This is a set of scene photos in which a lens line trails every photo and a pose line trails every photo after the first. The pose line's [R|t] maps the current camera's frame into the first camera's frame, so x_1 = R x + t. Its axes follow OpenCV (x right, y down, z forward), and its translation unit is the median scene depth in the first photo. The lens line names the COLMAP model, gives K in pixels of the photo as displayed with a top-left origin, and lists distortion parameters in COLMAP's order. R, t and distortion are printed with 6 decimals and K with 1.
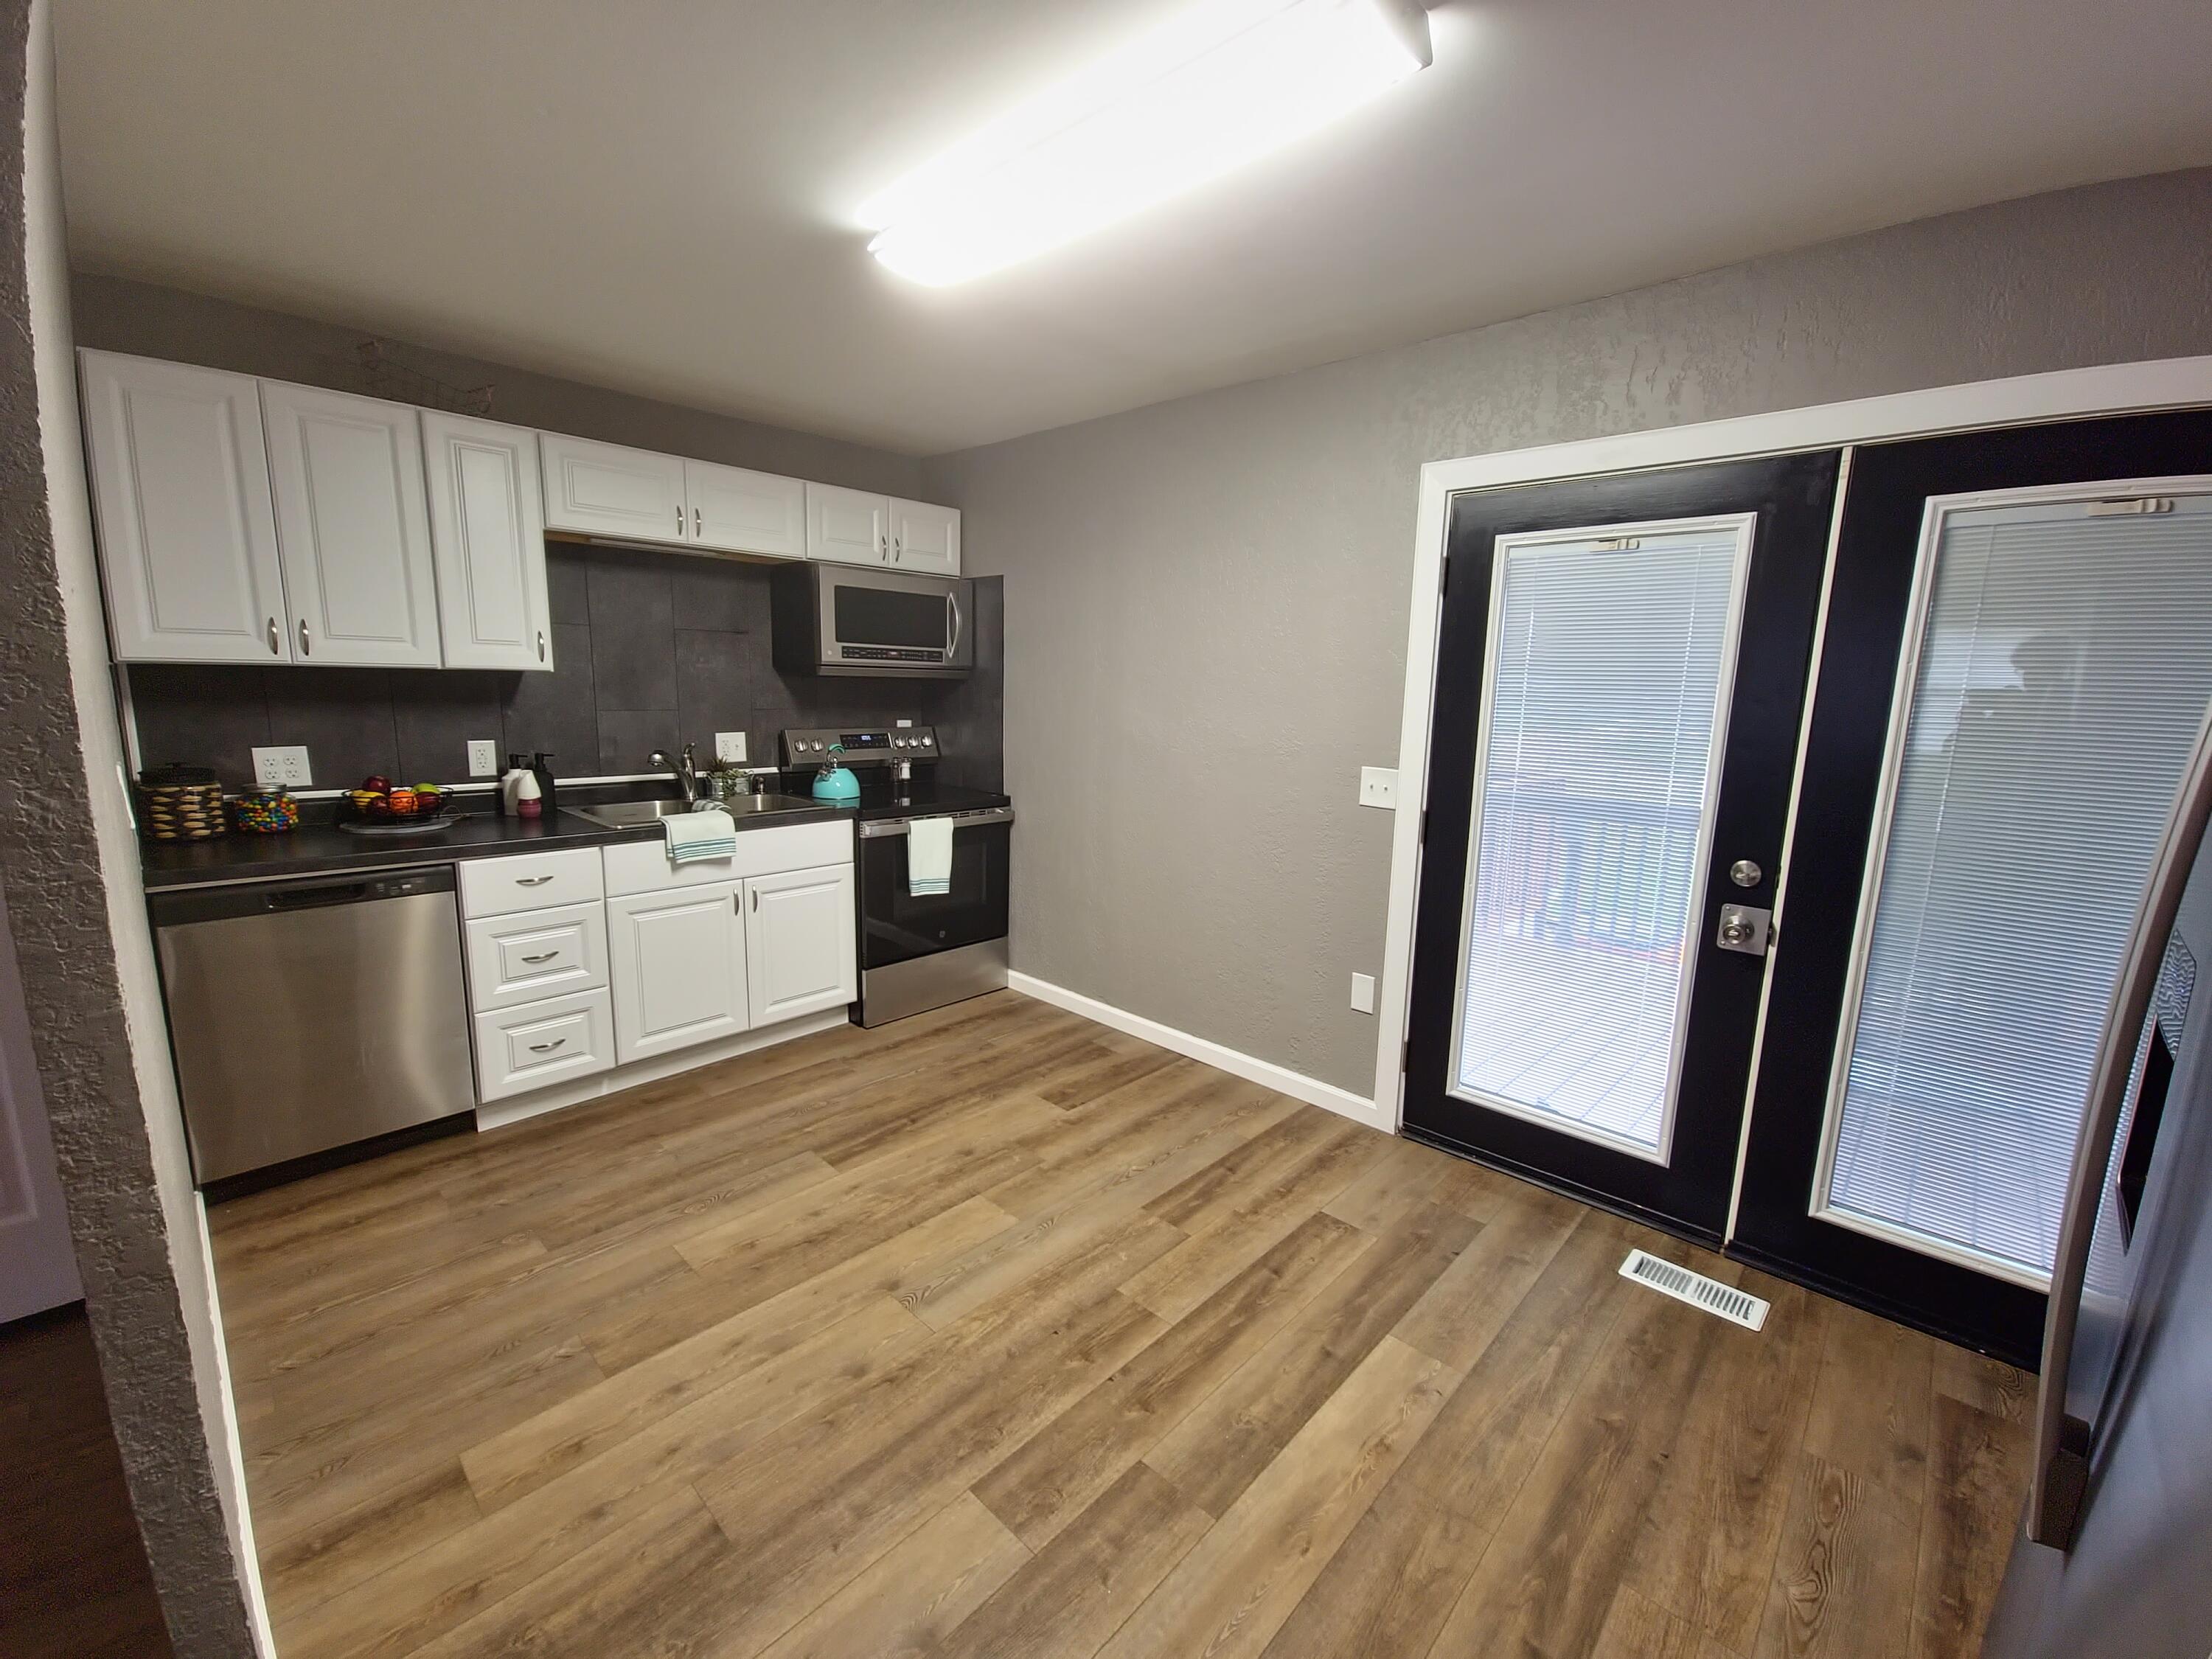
lens RADIAL K [[909.3, 0, 1111.7], [0, 909.3, 836.4], [0, 0, 1]] dist [0.001682, -0.003702]
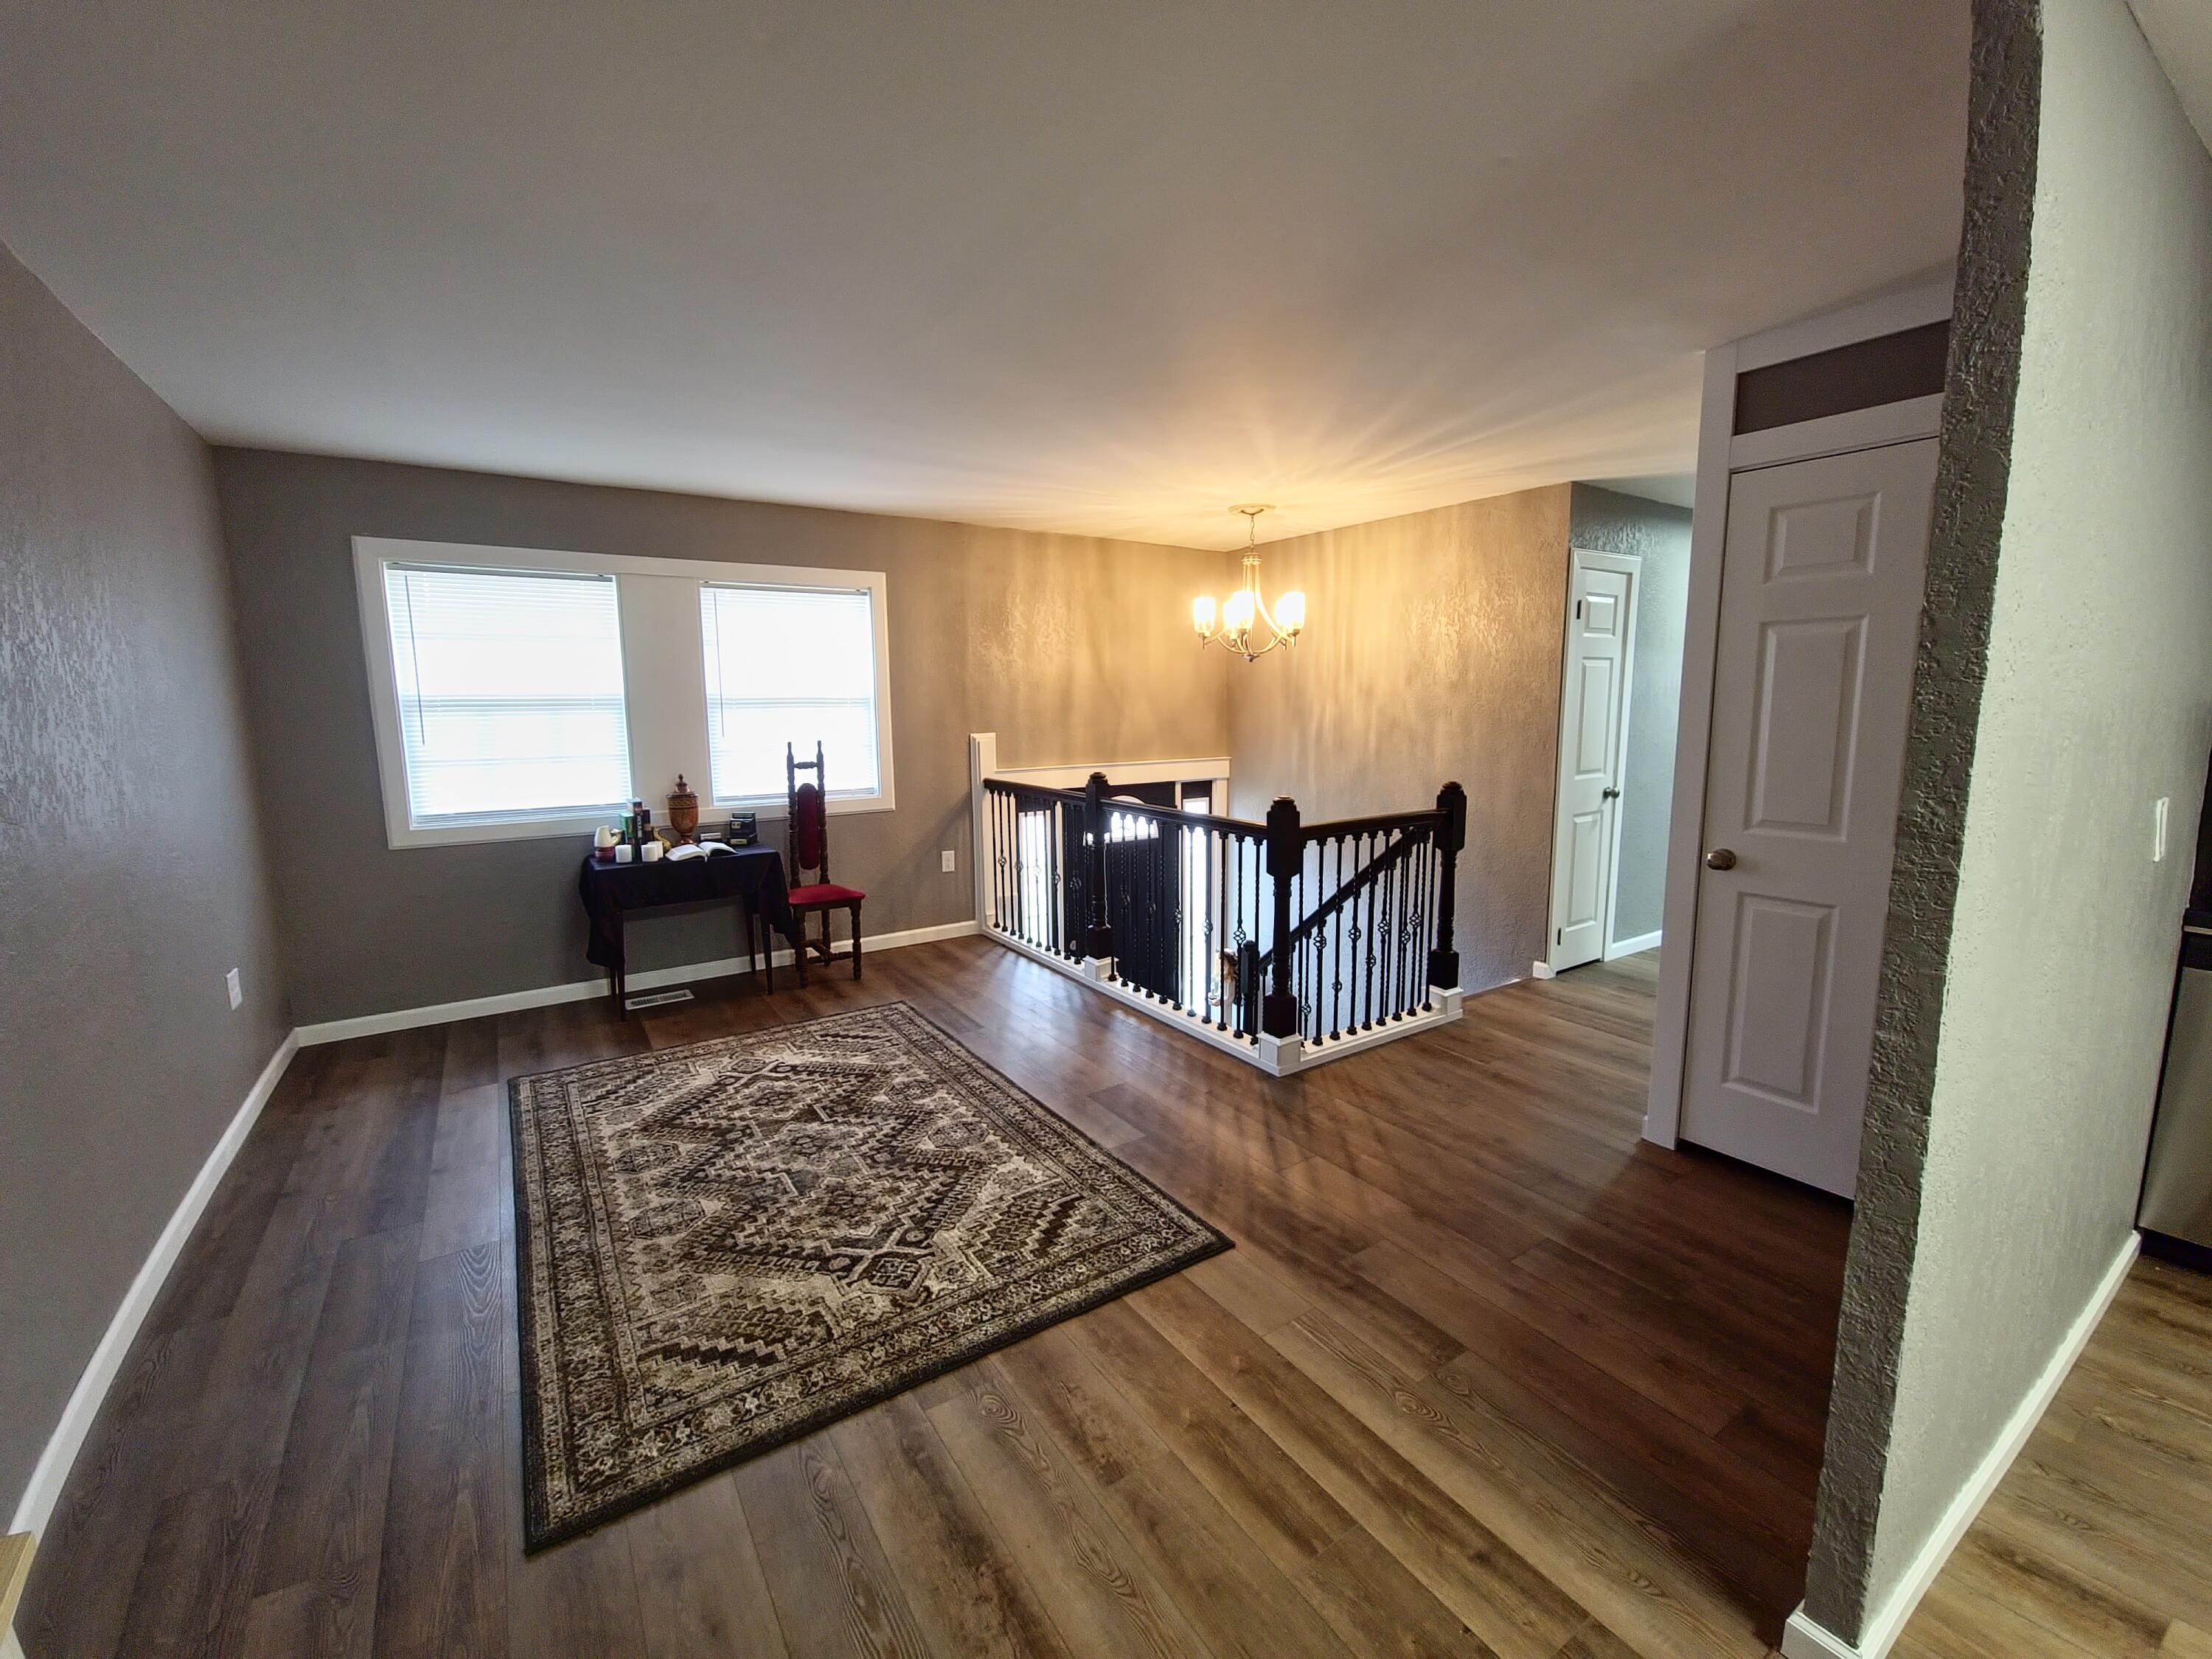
lens RADIAL K [[909.3, 0, 1108.6], [0, 909.3, 830.9], [0, 0, 1]] dist [0.001682, -0.003702]
pose [[-0.229307, 0.122980, -0.965554, 0.166055], [-0.169432, 0.971799, 0.164013, -0.007610], [0.958494, 0.201205, -0.202003, 0.035620]]
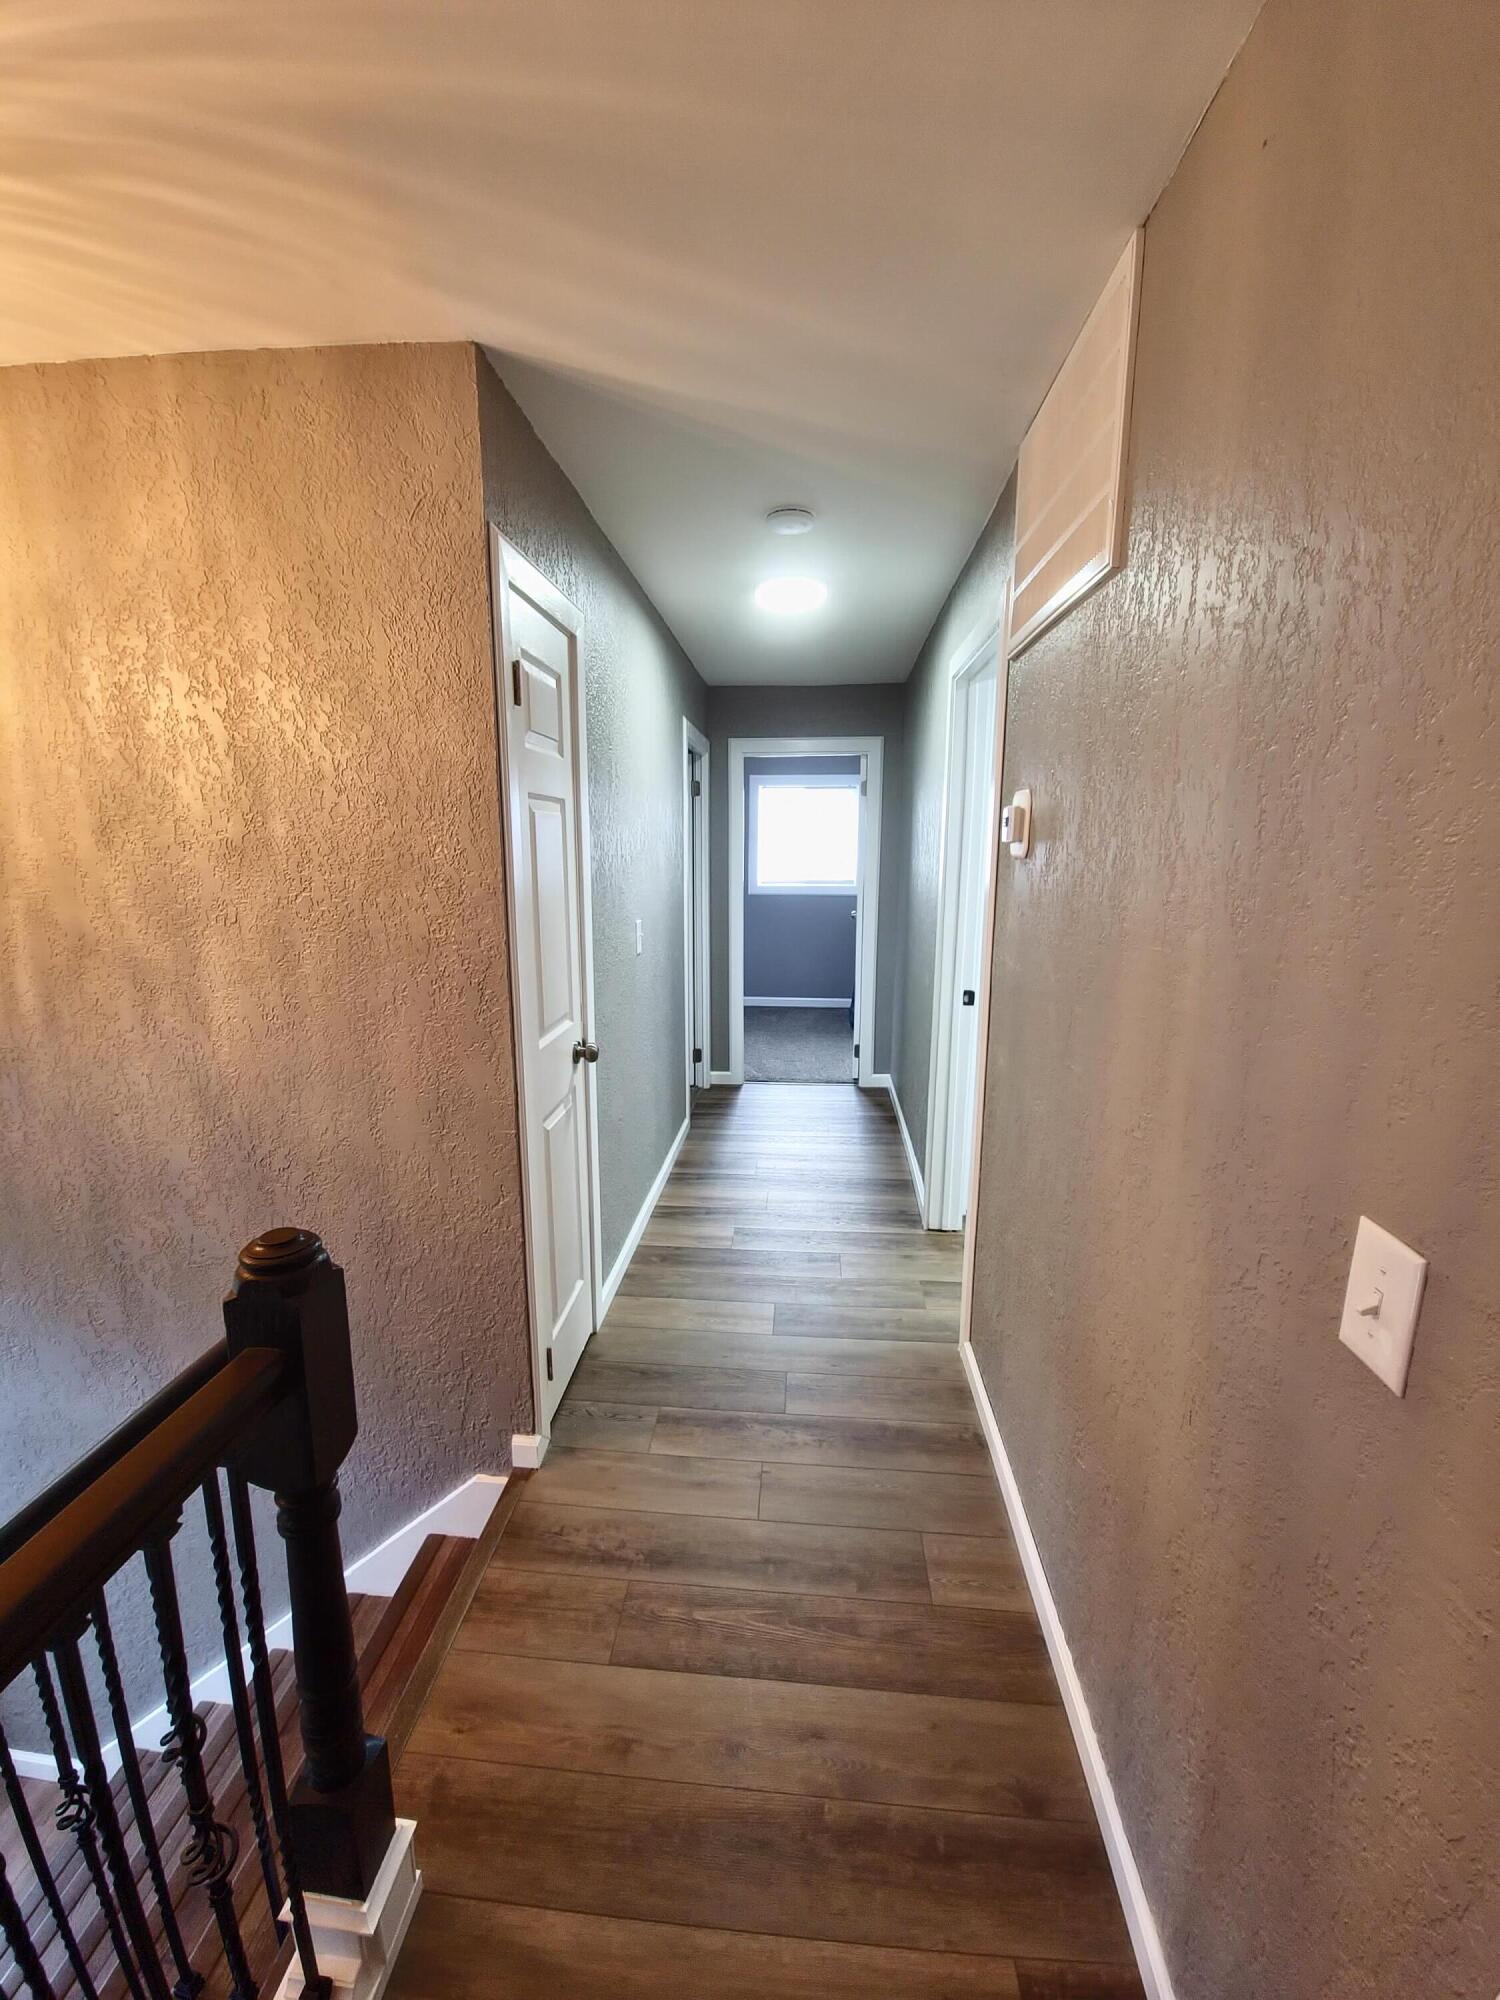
lens RADIAL K [[822.1, 0, 737.2], [0, 822.1, 994.2], [0, 0, 1]] dist [0.001682, -0.003702]
pose [[0.614262, 0.126667, -0.778870, -1.287988], [-0.130289, 0.989766, 0.058211, -0.104755], [0.778272, 0.065721, 0.624479, 0.215913]]
